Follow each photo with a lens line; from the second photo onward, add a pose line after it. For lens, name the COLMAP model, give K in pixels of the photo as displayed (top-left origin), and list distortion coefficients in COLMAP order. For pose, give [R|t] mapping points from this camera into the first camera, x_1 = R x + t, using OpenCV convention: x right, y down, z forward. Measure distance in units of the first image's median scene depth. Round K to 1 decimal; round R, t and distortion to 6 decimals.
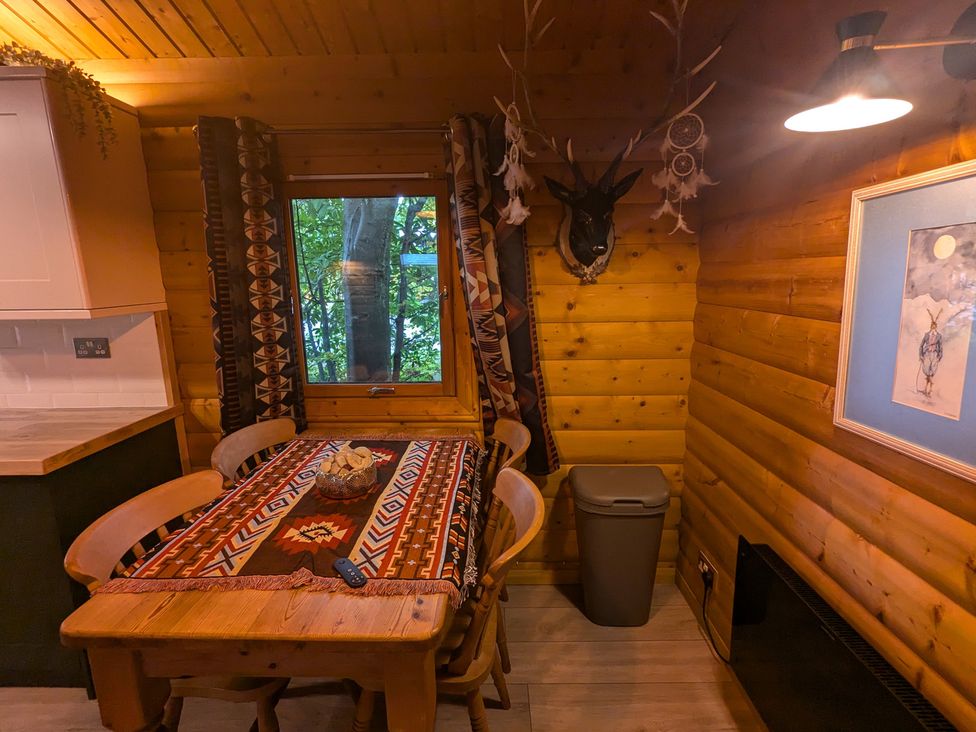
lens RADIAL K [[463.0, 0, 485.7], [0, 463.0, 367.3], [0, 0, 1]] dist [-0.001869, 0.001630]
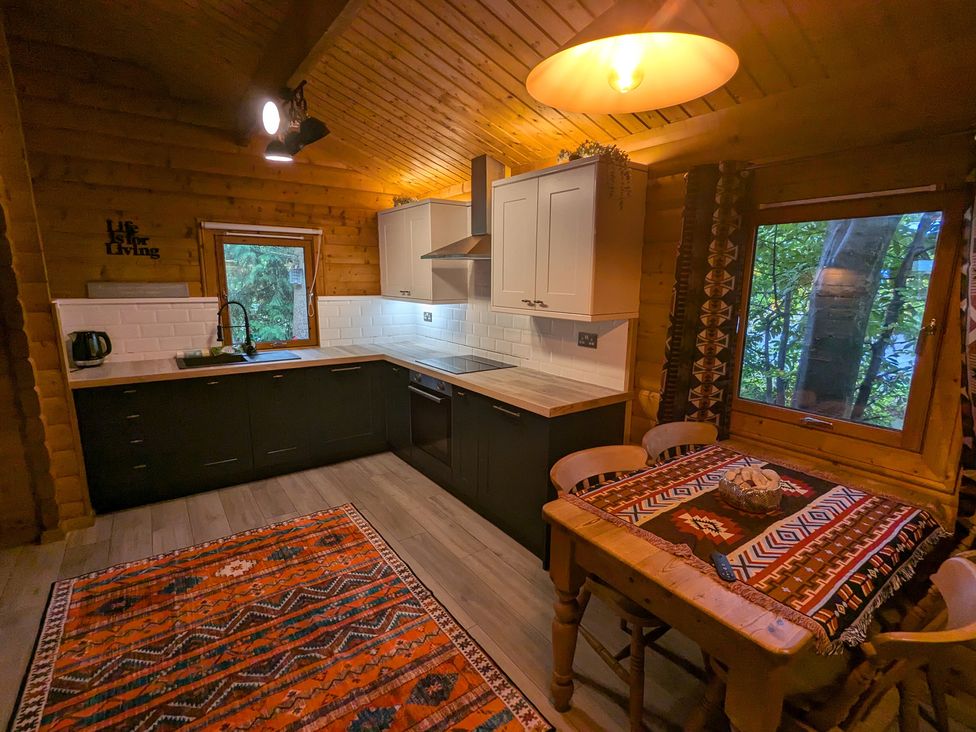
lens RADIAL K [[463.0, 0, 485.7], [0, 463.0, 367.3], [0, 0, 1]] dist [-0.001869, 0.001630]
pose [[0.598973, 0.169595, -0.782604, 0.115603], [-0.173061, 0.981634, 0.080273, -0.024464], [0.781845, 0.087357, 0.617322, -0.149342]]
